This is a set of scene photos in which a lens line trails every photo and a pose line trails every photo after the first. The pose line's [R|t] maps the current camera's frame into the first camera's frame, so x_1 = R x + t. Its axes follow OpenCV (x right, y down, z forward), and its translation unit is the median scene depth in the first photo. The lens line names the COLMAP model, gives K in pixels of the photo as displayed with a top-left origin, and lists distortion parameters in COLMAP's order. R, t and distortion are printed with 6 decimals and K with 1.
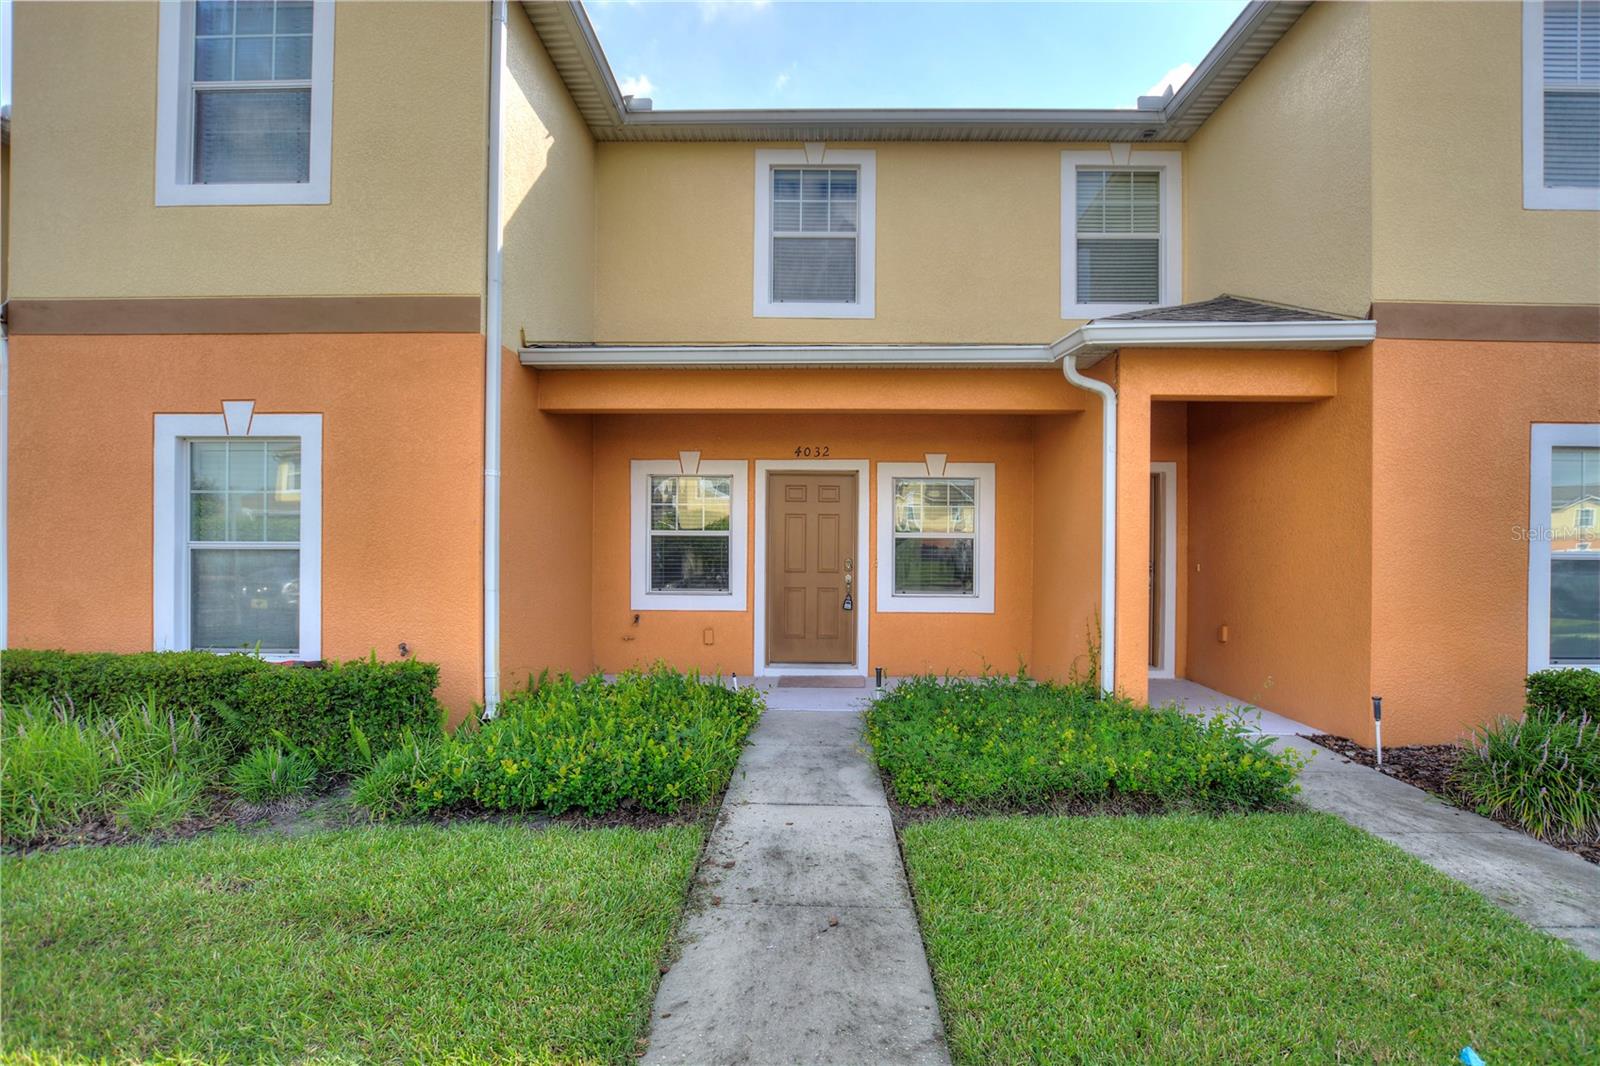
lens RADIAL K [[744.8, 0, 809.1], [0, 744.8, 542.5], [0, 0, 1]] dist [0.000095, -0.000676]
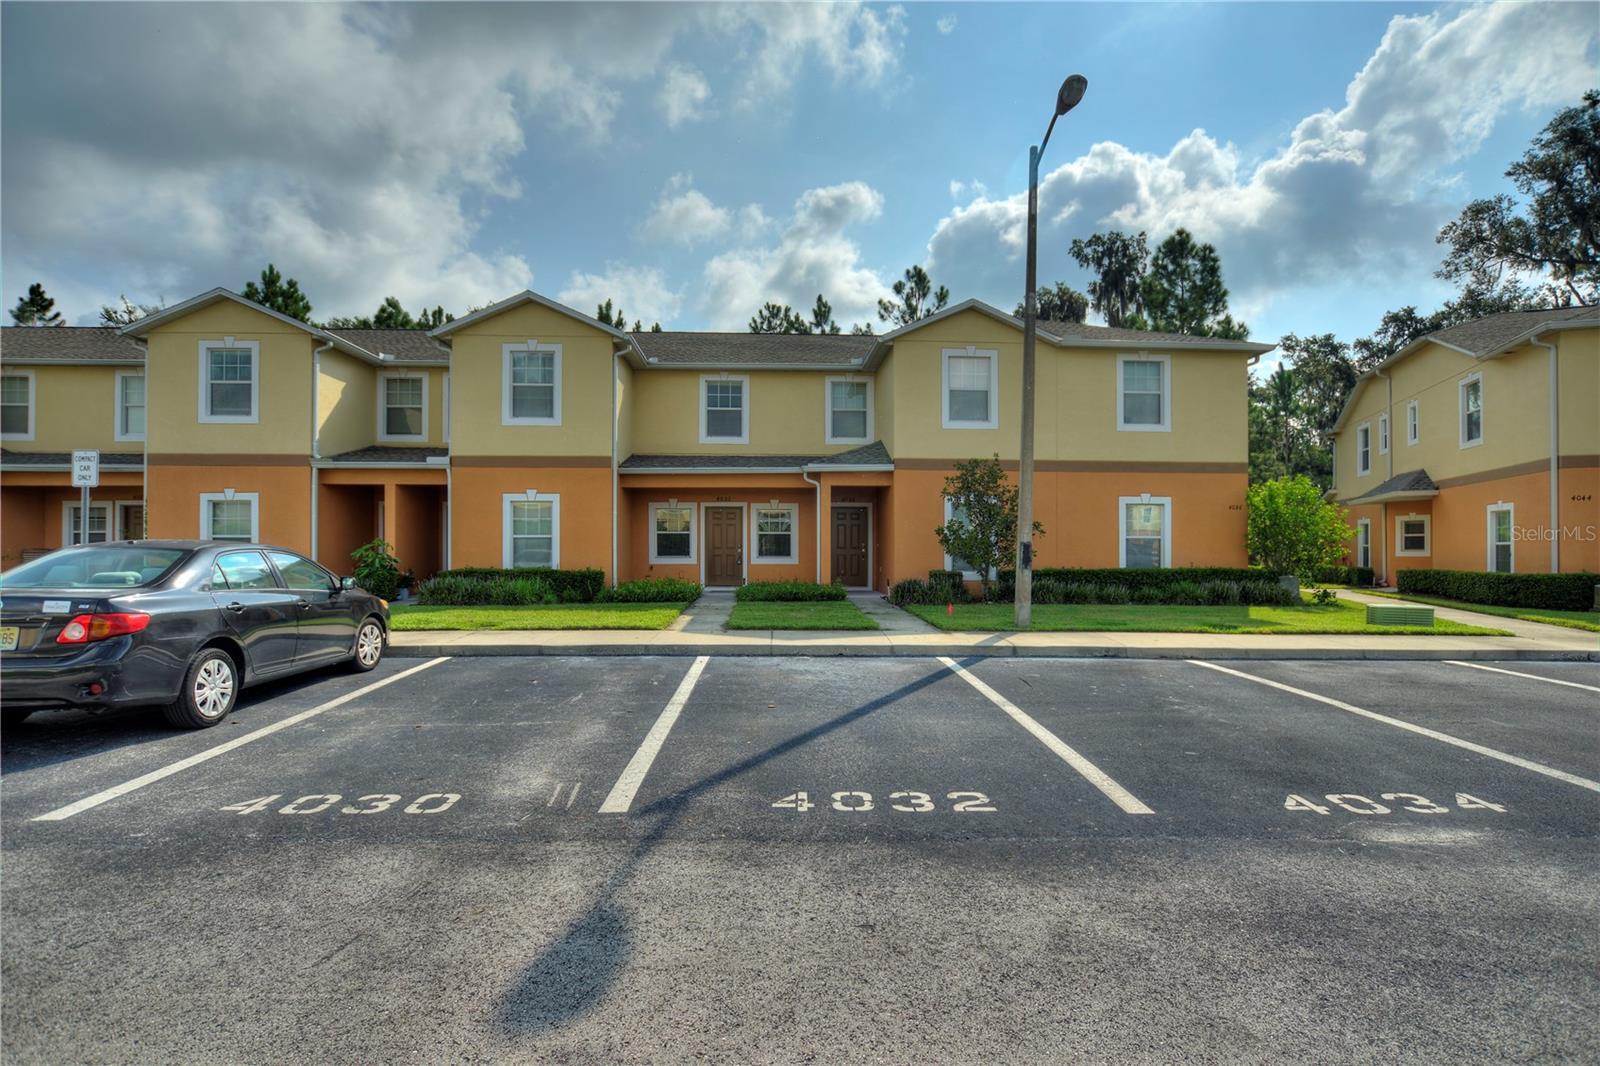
lens RADIAL K [[744.8, 0, 809.1], [0, 744.8, 542.5], [0, 0, 1]] dist [0.000095, -0.000676]
pose [[0.997262, -0.006767, 0.073642, 0.102828], [0.007367, 0.999942, -0.007878, 0.042508], [-0.073585, 0.008398, 0.997254, -1.457956]]
